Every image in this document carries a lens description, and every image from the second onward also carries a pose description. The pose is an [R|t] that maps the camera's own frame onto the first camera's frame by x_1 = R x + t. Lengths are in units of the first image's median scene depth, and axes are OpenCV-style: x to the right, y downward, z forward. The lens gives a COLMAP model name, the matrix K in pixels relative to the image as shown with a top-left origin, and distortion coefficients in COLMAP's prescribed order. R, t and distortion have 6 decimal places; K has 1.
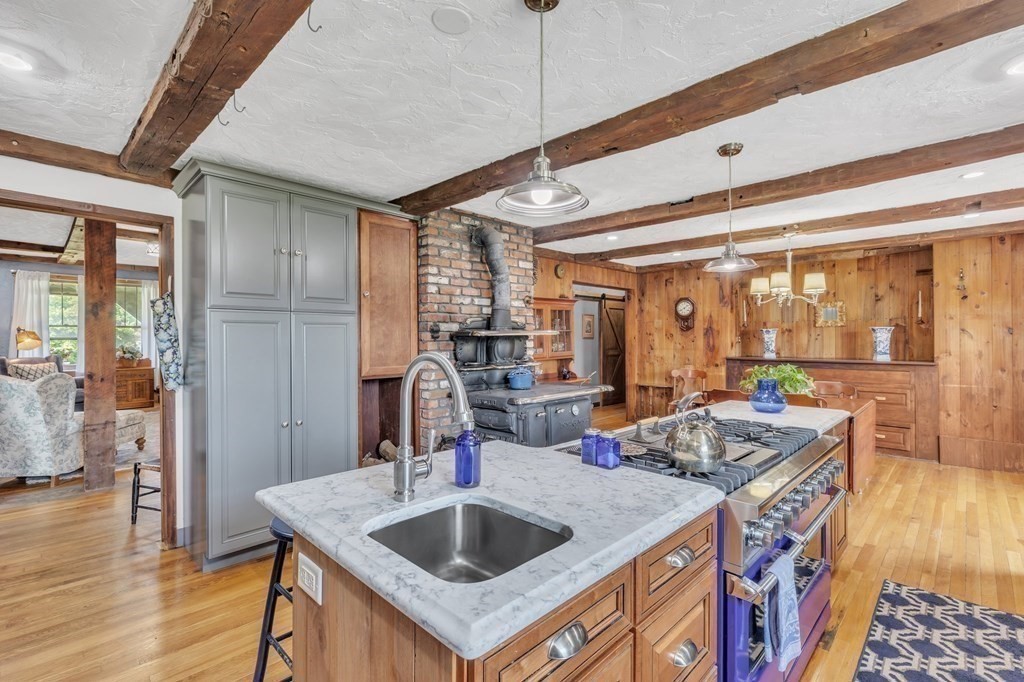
lens RADIAL K [[464.7, 0, 512.0], [0, 464.7, 338.1], [0, 0, 1]] dist [0.005339, -0.000114]
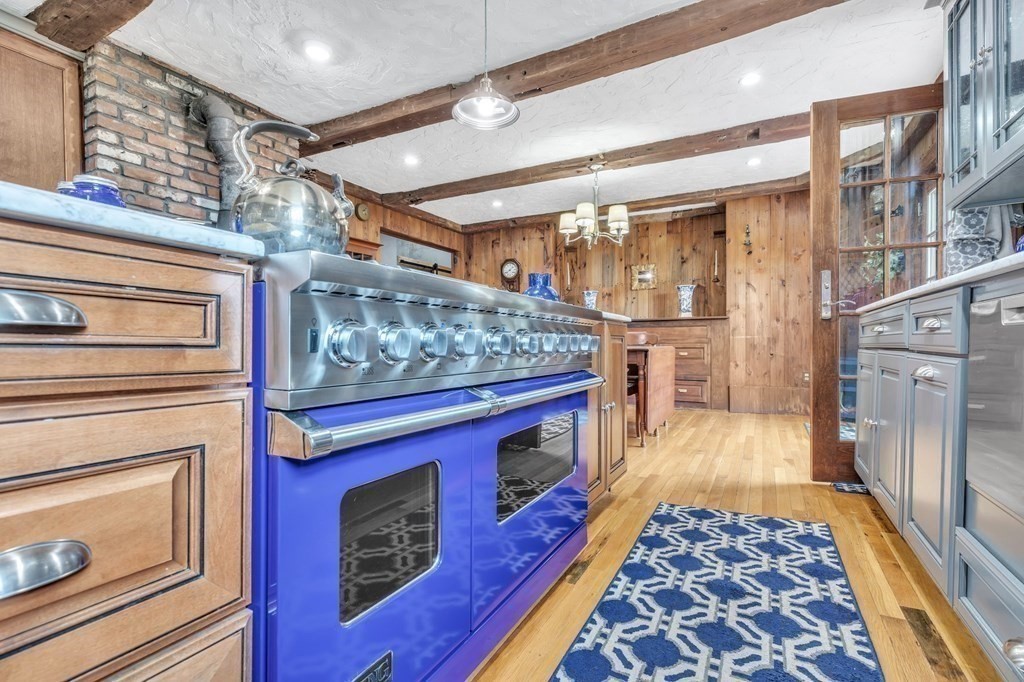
lens RADIAL K [[472.1, 0, 512.8], [0, 472.1, 349.0], [0, 0, 1]] dist [0.005890, -0.000019]
pose [[0.958594, -0.001843, 0.284772, 0.183272], [-0.001697, 0.999924, 0.012184, 0.141852], [-0.284772, -0.012163, 0.958518, 0.152948]]
